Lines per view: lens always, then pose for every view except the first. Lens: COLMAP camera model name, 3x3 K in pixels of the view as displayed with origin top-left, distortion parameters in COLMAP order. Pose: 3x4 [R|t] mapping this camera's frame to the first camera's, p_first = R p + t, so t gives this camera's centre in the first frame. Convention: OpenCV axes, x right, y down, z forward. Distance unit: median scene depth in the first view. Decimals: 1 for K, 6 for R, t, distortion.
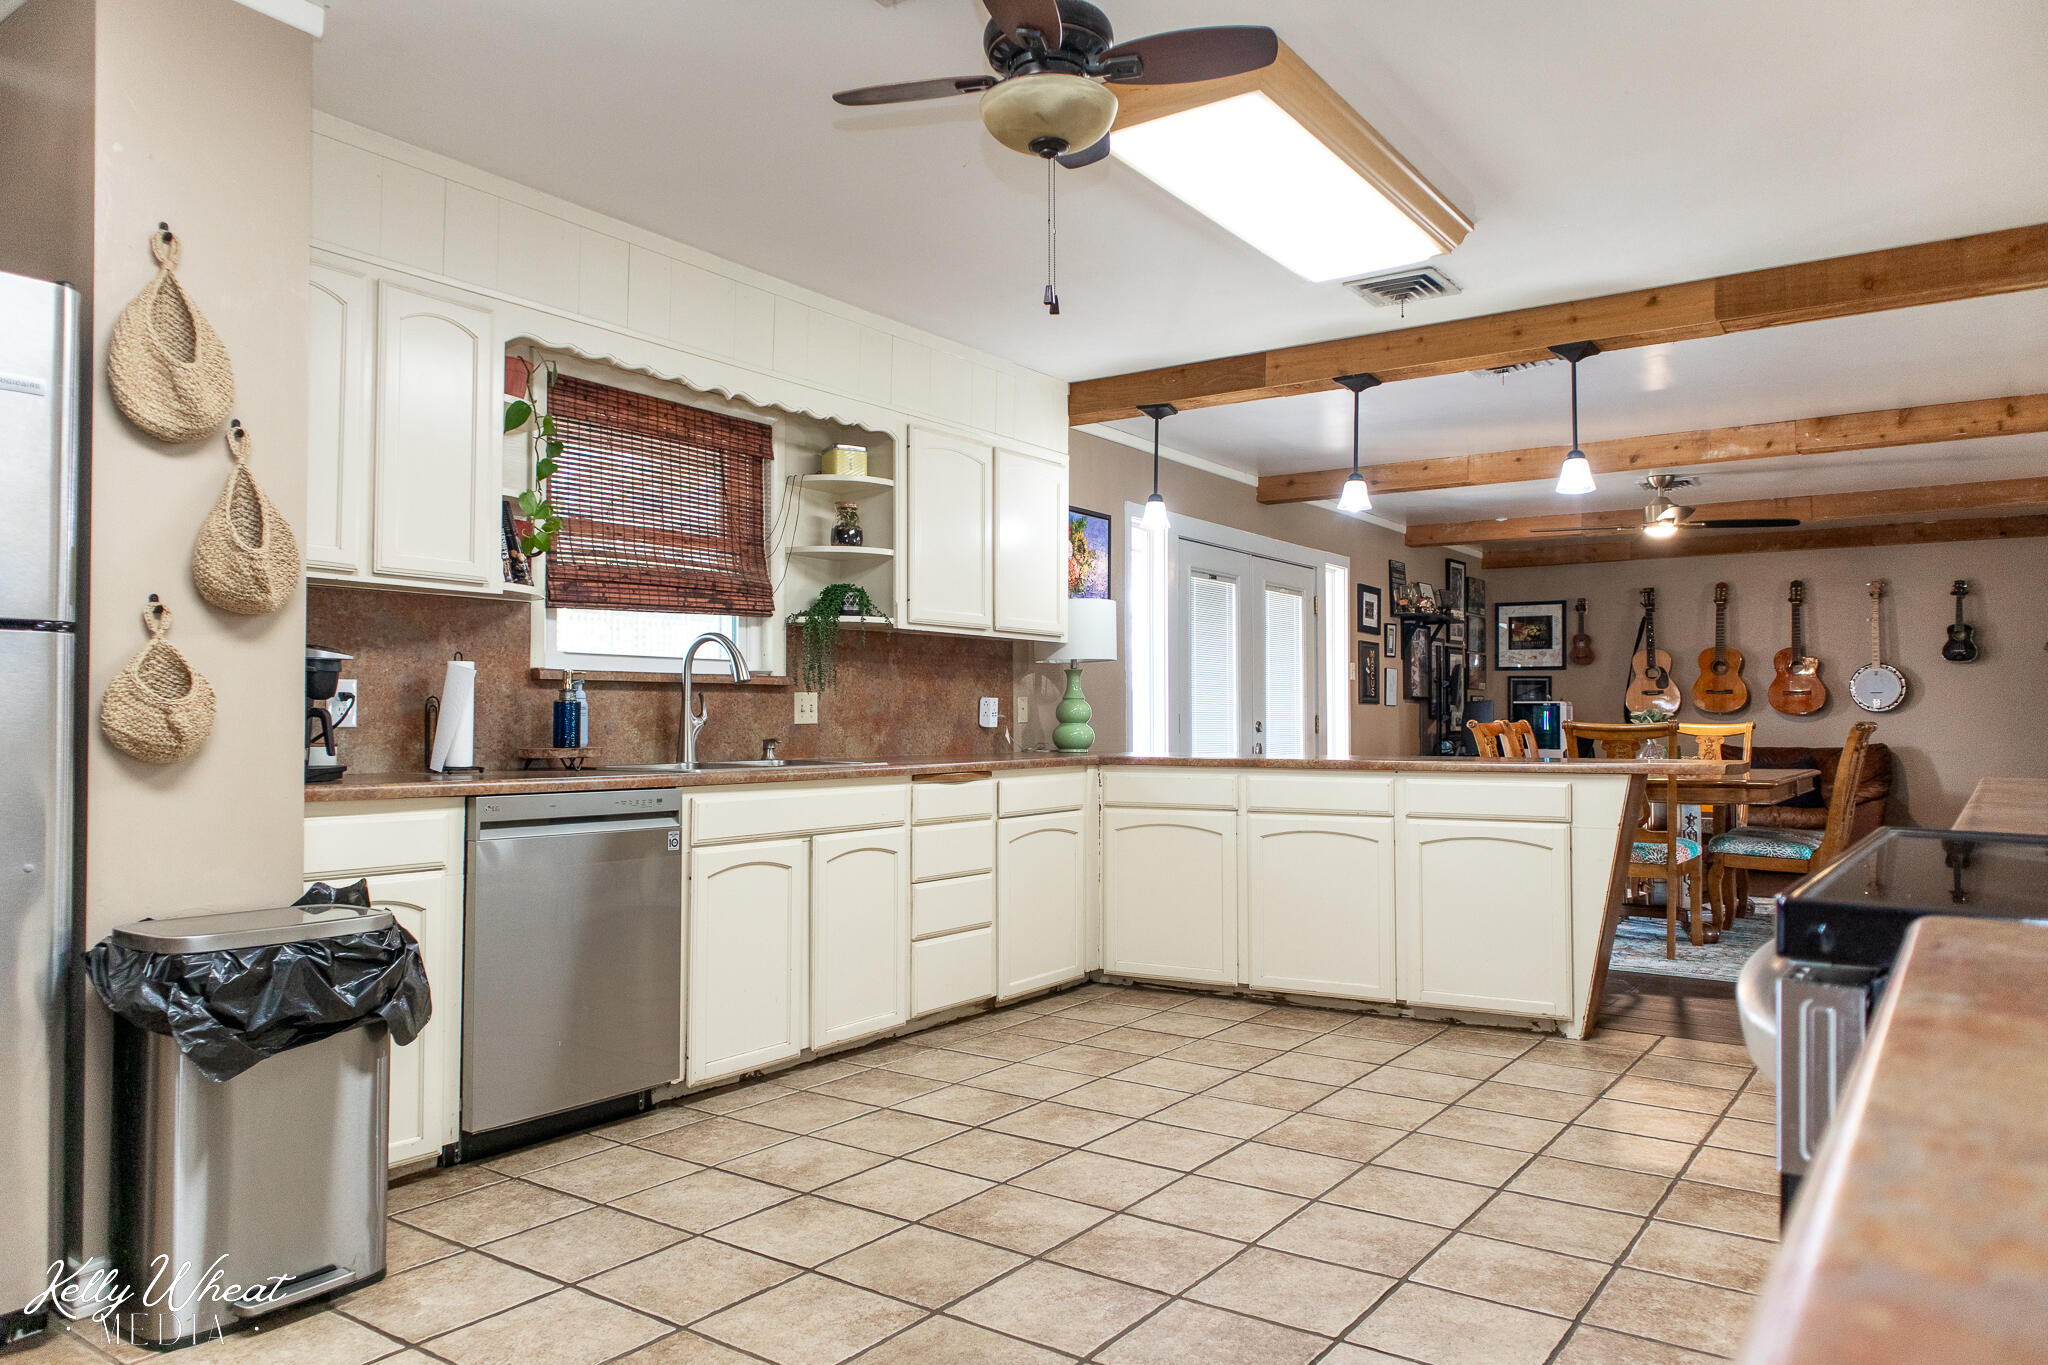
lens RADIAL K [[1385.5, 0, 1014.9], [0, 1385.5, 708.2], [0, 0, 1]] dist [0.002003, -0.003096]
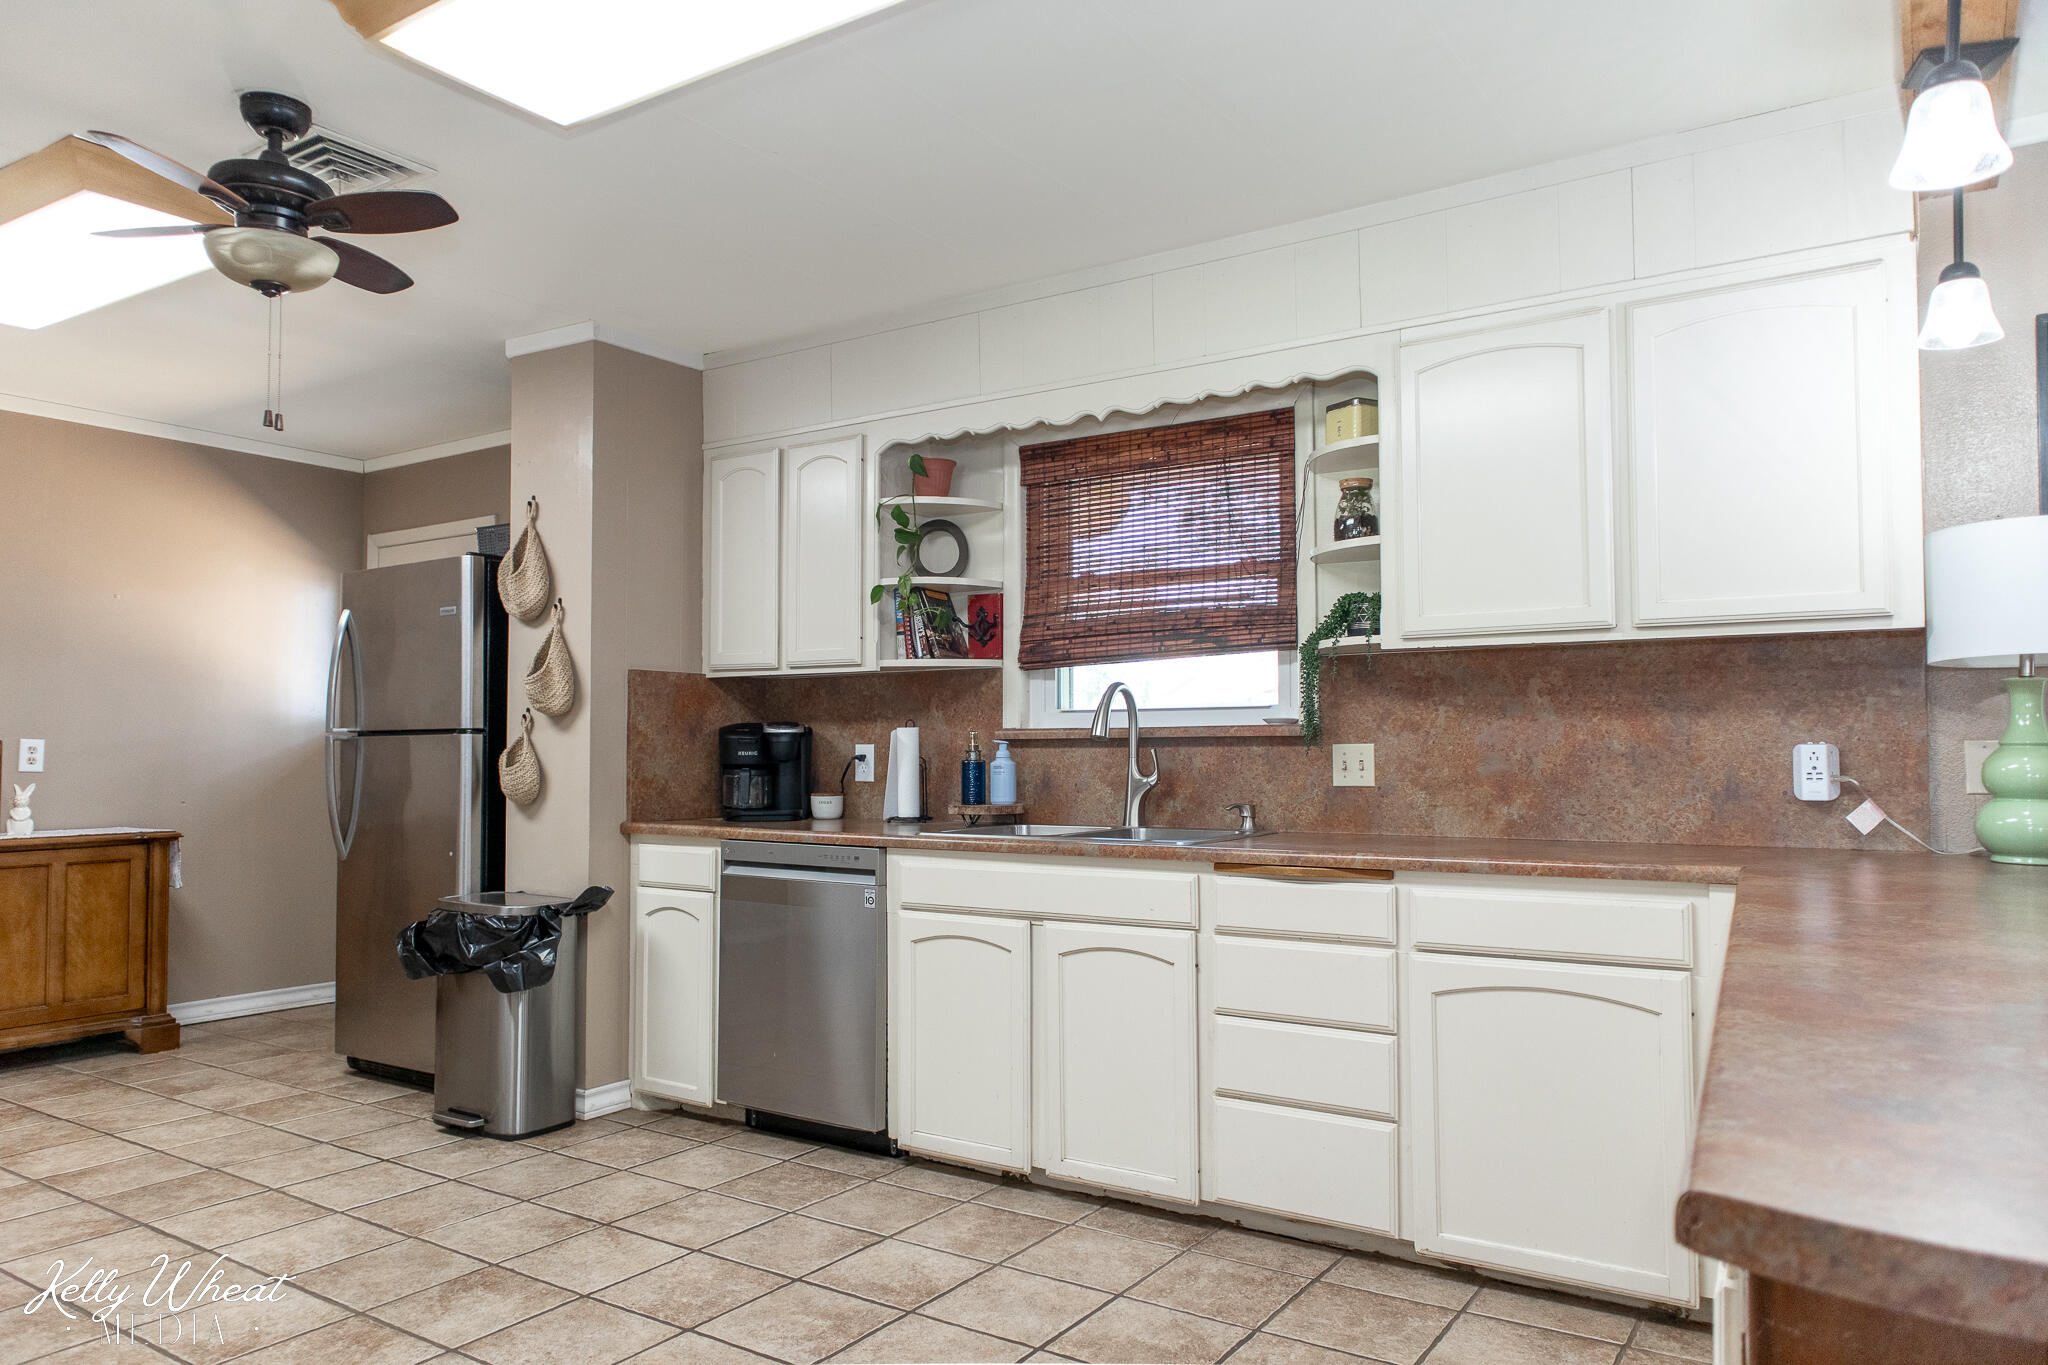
lens RADIAL K [[1385.5, 0, 1014.9], [0, 1385.5, 708.2], [0, 0, 1]] dist [0.002003, -0.003096]
pose [[0.027012, -0.028773, -0.999221, 0.707448], [0.012818, 0.999513, -0.028434, -0.014133], [0.999553, -0.012040, 0.027368, 0.960153]]
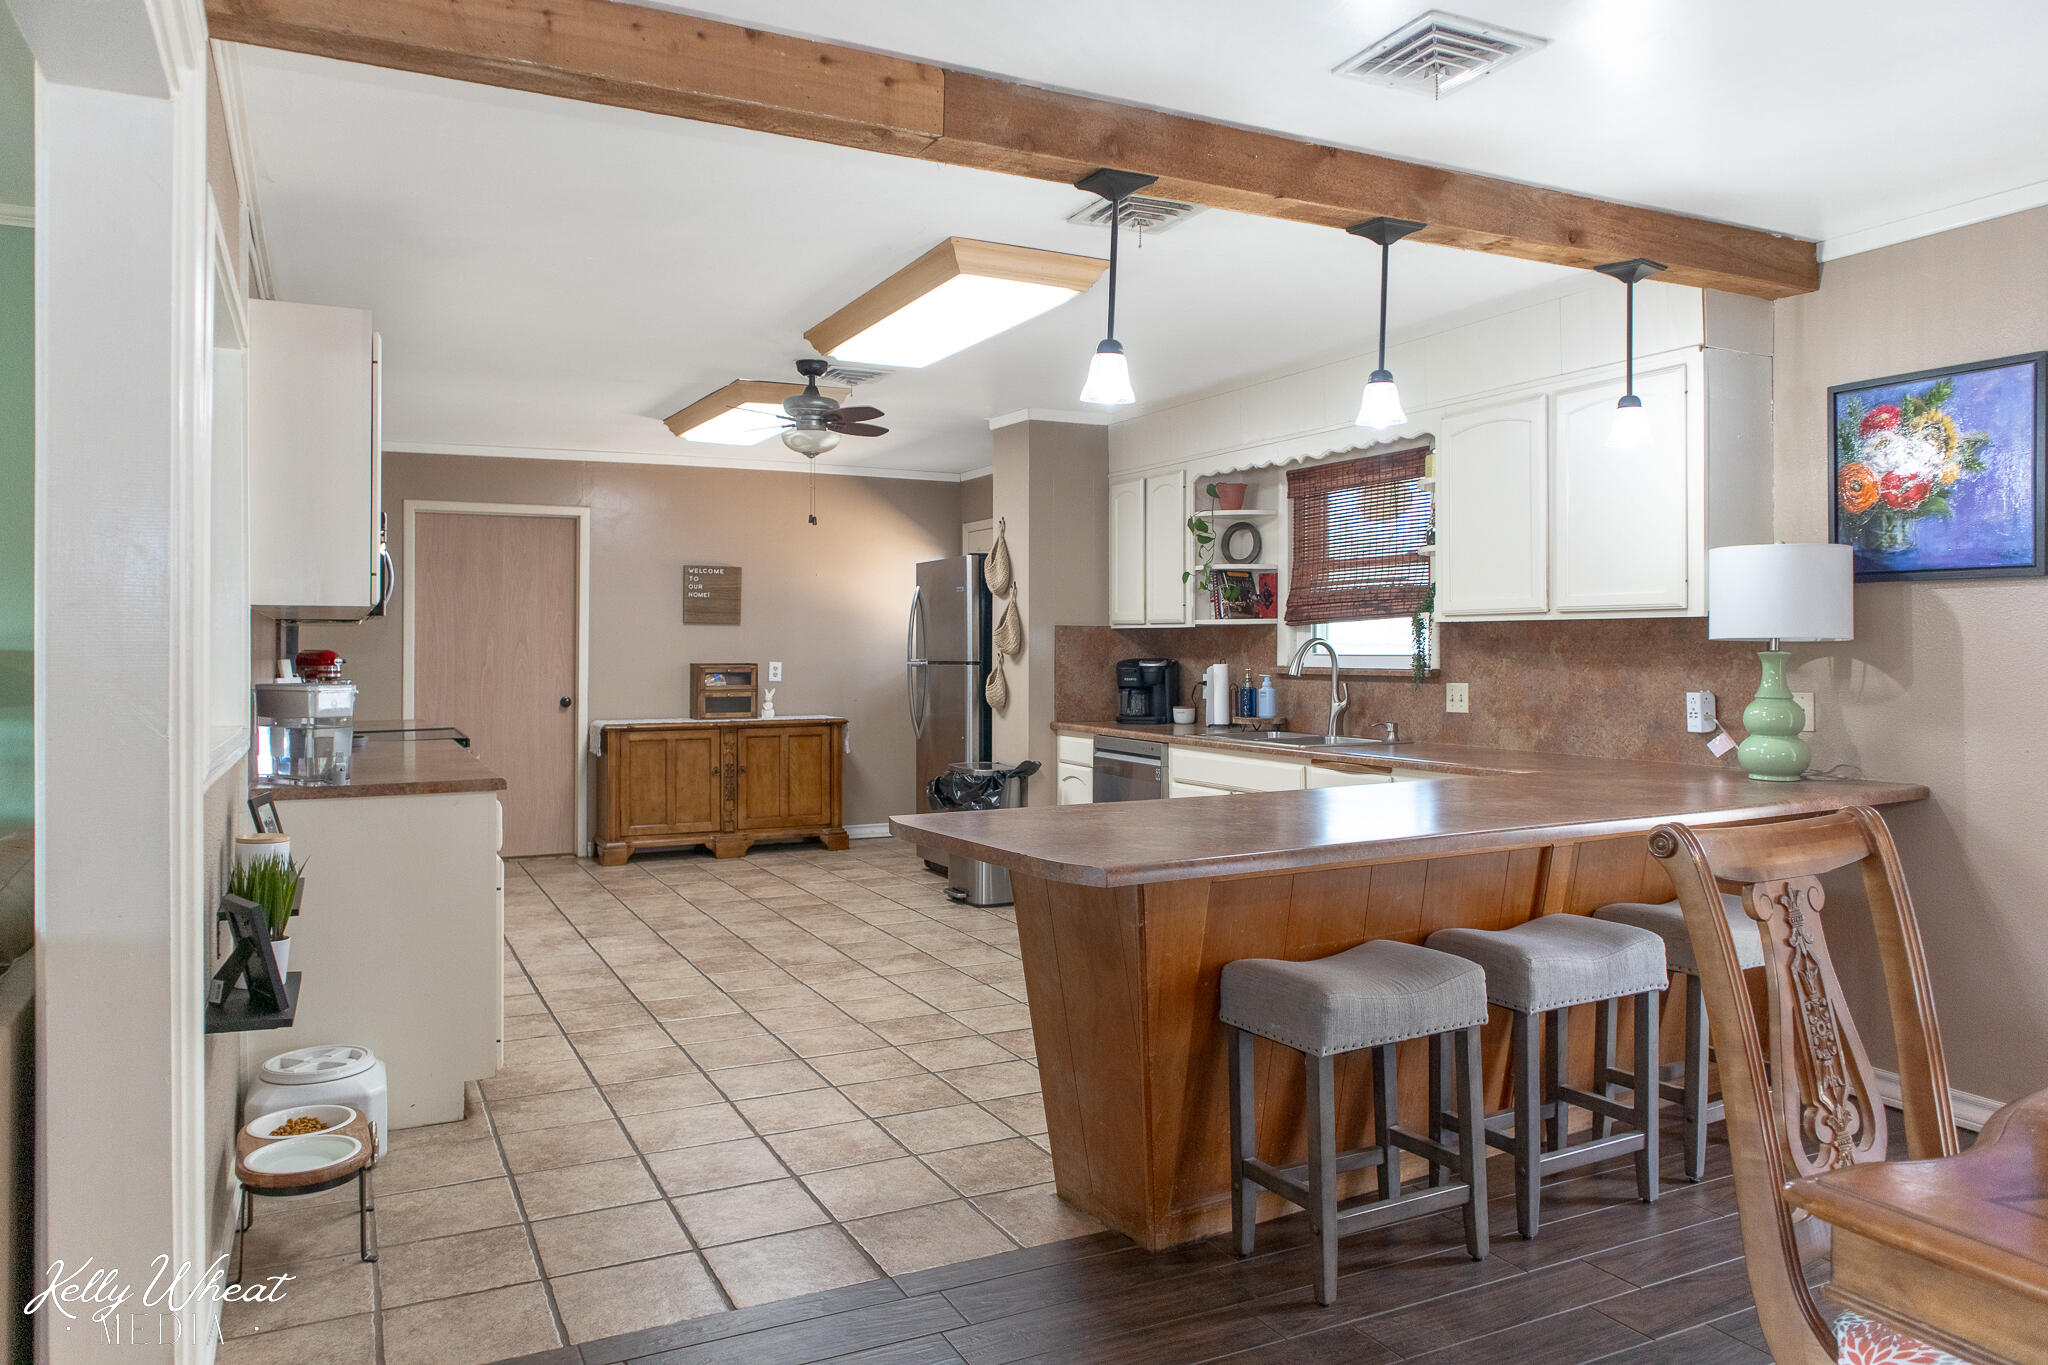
lens RADIAL K [[1396.2, 0, 1009.6], [0, 1396.2, 667.2], [0, 0, 1]] dist [0.009029, -0.012374]
pose [[-0.475187, 0.011379, -0.879812, 1.157963], [0.007086, 0.999933, 0.009106, -0.043319], [0.879857, -0.001908, -0.475236, 1.453648]]
